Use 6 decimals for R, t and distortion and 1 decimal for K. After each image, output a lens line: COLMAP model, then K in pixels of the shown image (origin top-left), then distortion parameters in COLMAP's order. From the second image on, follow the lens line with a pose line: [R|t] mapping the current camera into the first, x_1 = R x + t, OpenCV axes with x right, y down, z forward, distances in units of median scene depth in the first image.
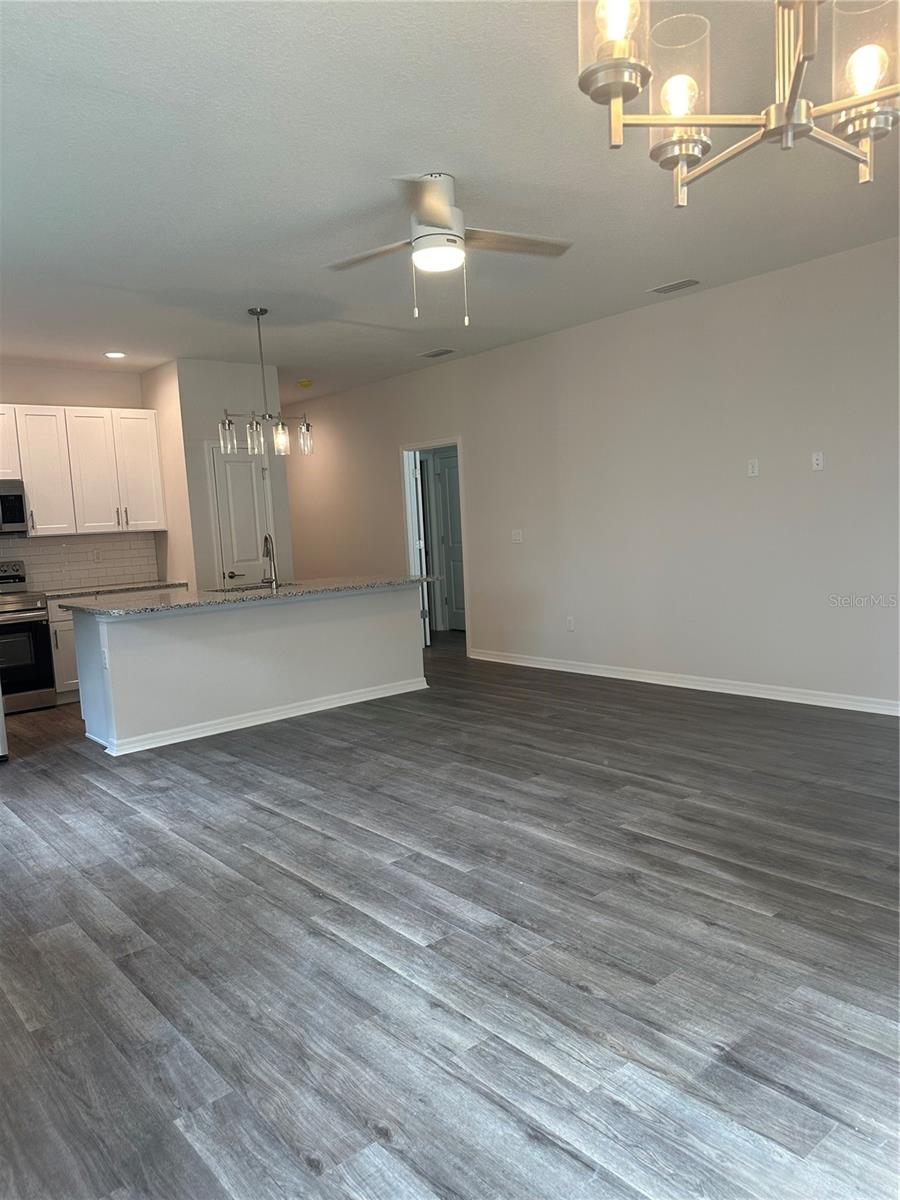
lens RADIAL K [[842.8, 0, 450.0], [0, 842.8, 600.0], [0, 0, 1]] dist [0.092500, -0.122629]
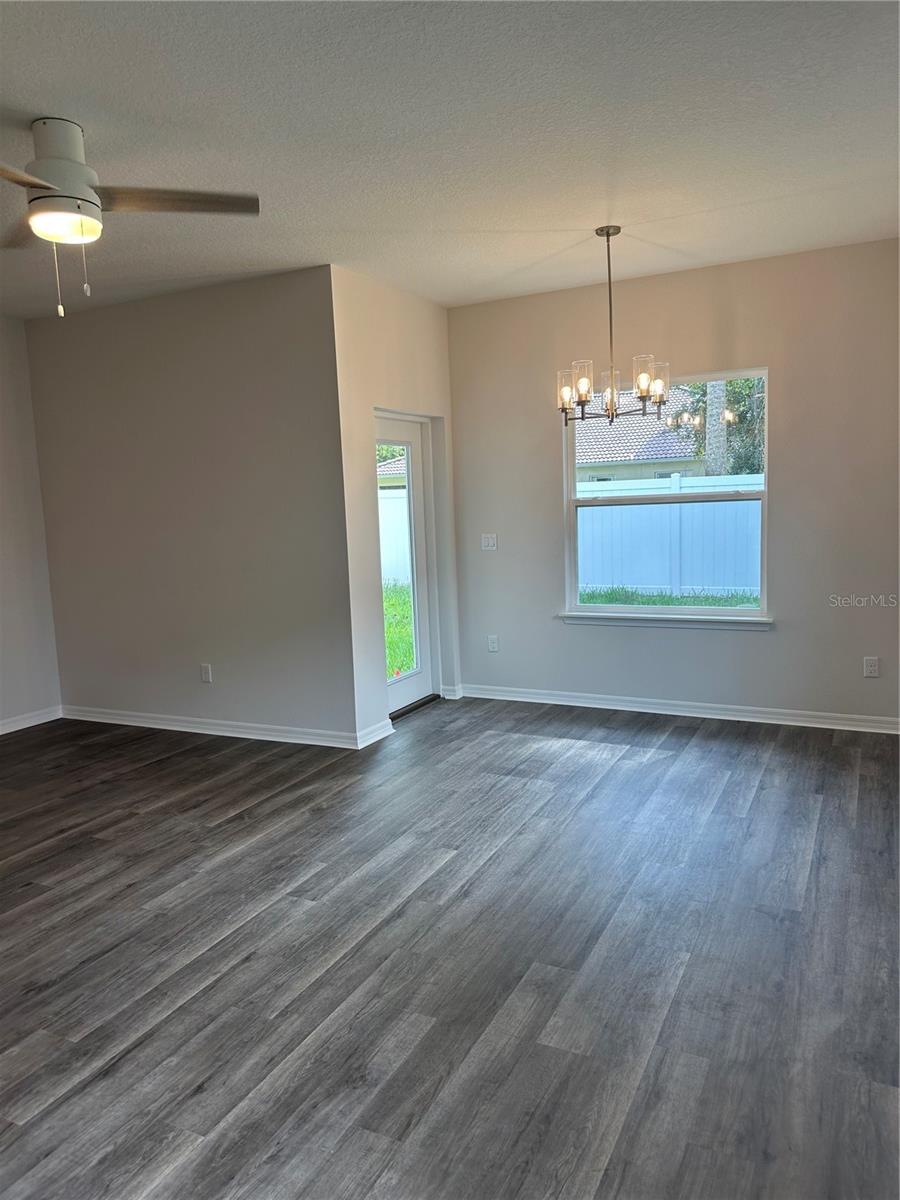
lens RADIAL K [[842.8, 0, 450.0], [0, 842.8, 600.0], [0, 0, 1]] dist [0.092500, -0.122629]
pose [[-0.389928, -0.047357, 0.919627, -0.940489], [0.148384, 0.982394, 0.113505, -0.105578], [-0.908811, 0.180717, -0.376036, 1.092147]]
